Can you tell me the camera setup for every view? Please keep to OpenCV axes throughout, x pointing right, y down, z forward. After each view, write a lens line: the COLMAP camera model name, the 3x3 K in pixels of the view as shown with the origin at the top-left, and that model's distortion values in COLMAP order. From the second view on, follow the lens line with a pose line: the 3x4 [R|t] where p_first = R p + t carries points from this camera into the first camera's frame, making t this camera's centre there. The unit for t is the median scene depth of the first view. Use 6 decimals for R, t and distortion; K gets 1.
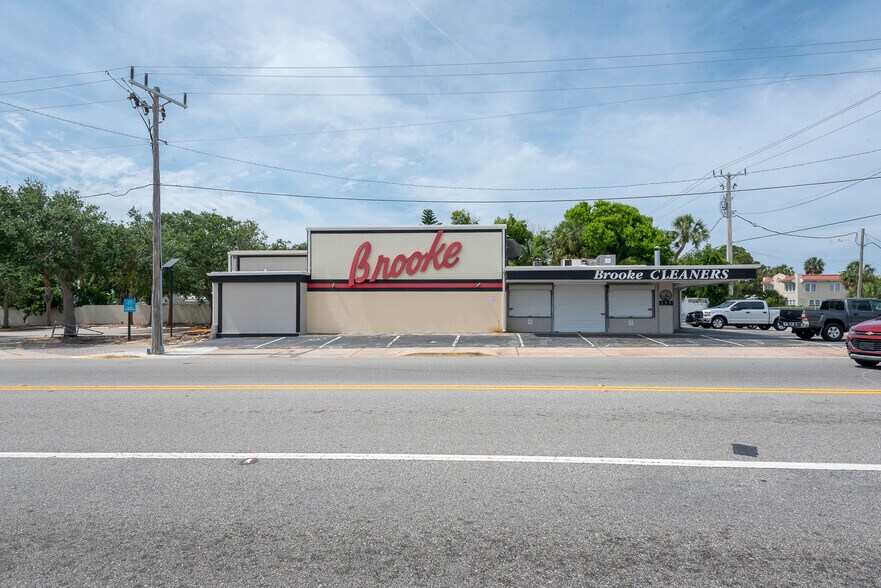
lens RADIAL K [[494.0, 0, 453.4], [0, 494.0, 293.7], [0, 0, 1]] dist [0.027080, -0.000211]
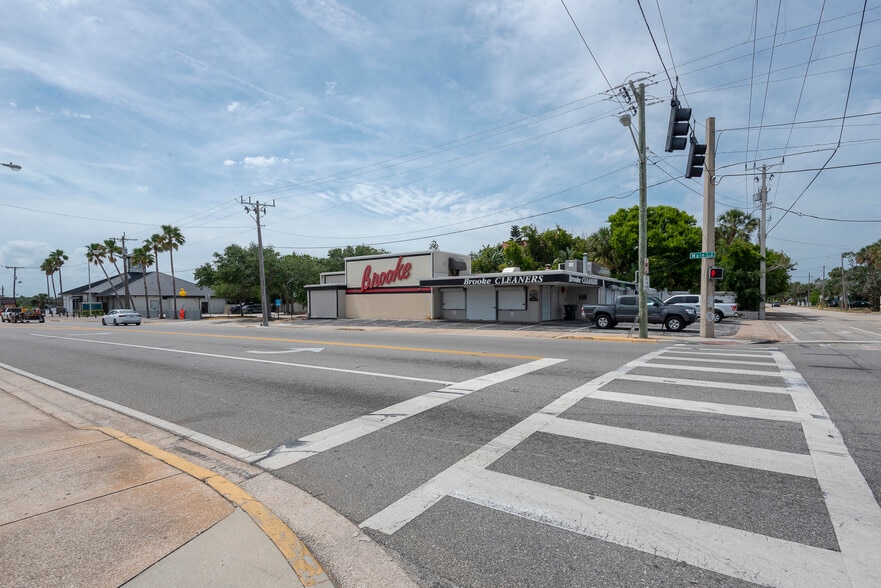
lens RADIAL K [[422.8, 0, 451.3], [0, 422.8, 309.7], [0, 0, 1]] dist [0.017054, -0.000190]
pose [[0.855497, 0.004893, -0.517785, 0.830169], [0.022080, 0.998701, 0.045918, -0.011836], [0.517337, -0.050715, 0.854278, -0.109653]]
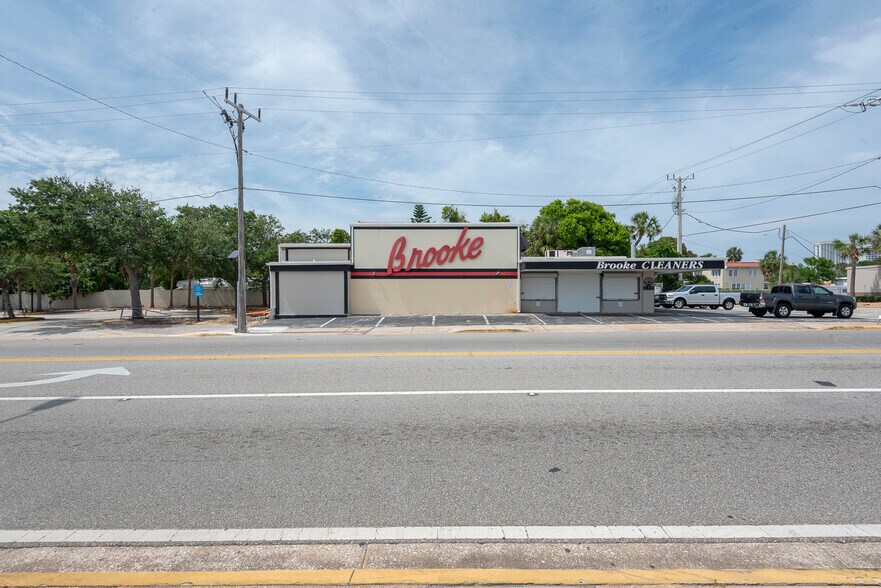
lens RADIAL K [[451.7, 0, 440.5], [0, 451.7, 294.0], [0, 0, 1]] dist [0.021039, -0.000997]
pose [[0.997611, -0.003230, 0.069005, -0.160435], [0.000778, 0.999369, 0.035523, -0.006737], [-0.069076, -0.035385, 0.996984, -0.080578]]
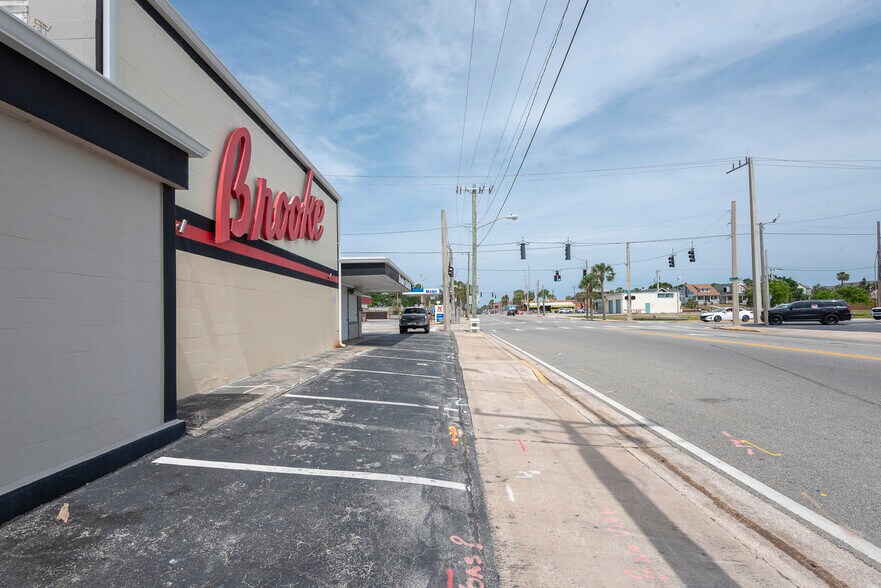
lens RADIAL K [[422.8, 0, 451.3], [0, 422.8, 309.7], [0, 0, 1]] dist [0.017054, -0.000190]
pose [[-0.072791, 0.009786, 0.997299, -0.506872], [-0.032817, 0.999387, -0.012201, 0.027665], [-0.996807, -0.033617, -0.072425, 0.867176]]
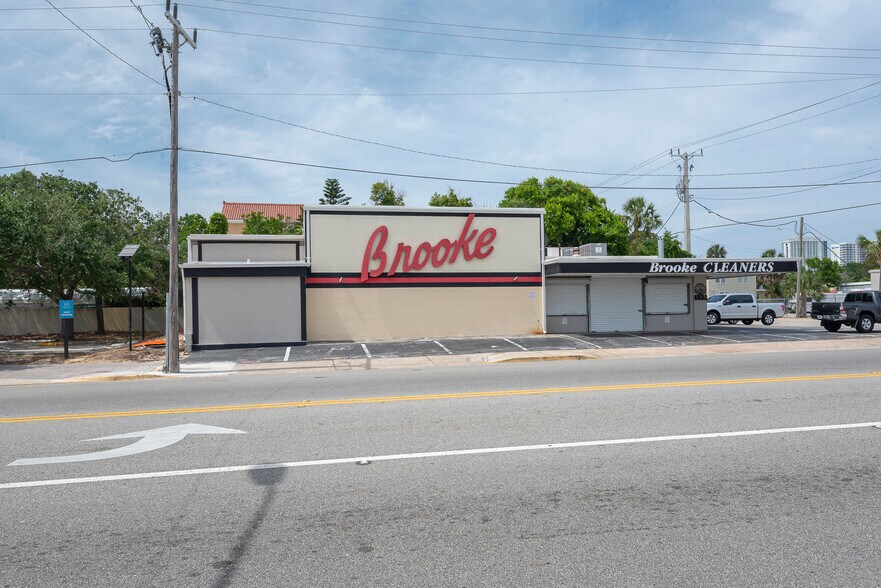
lens RADIAL K [[661.7, 0, 435.6], [0, 661.7, 293.6], [0, 0, 1]] dist [0.014226, 0.005136]
pose [[0.961621, -0.010137, 0.274195, -0.390576], [0.007543, 0.999916, 0.010516, -0.005340], [-0.274278, -0.008044, 0.961617, -0.062063]]
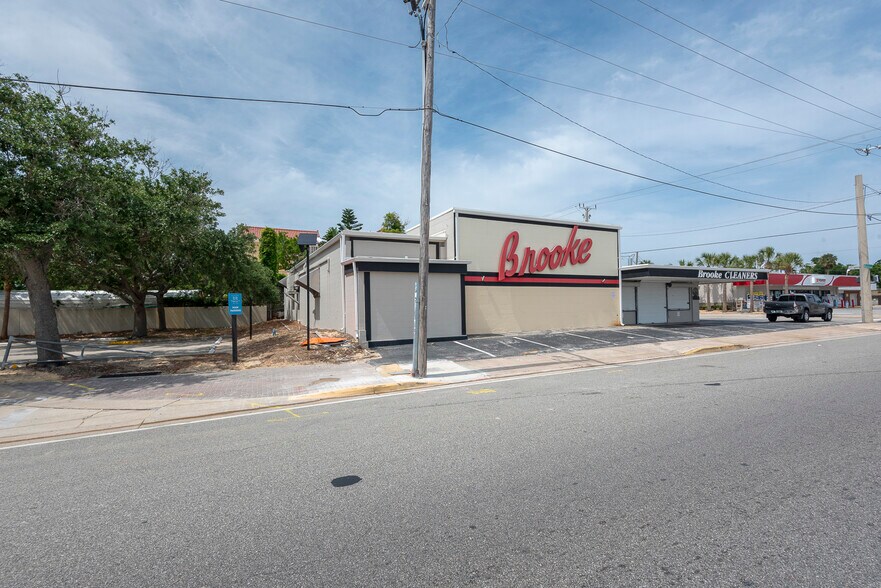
lens RADIAL K [[401.6, 0, 442.2], [0, 401.6, 299.8], [0, 0, 1]] dist [0.008434, -0.000529]
pose [[0.858274, -0.005863, 0.513158, -0.669071], [0.001543, 0.999960, 0.008845, 0.013479], [-0.513189, -0.006800, 0.858248, 0.438409]]
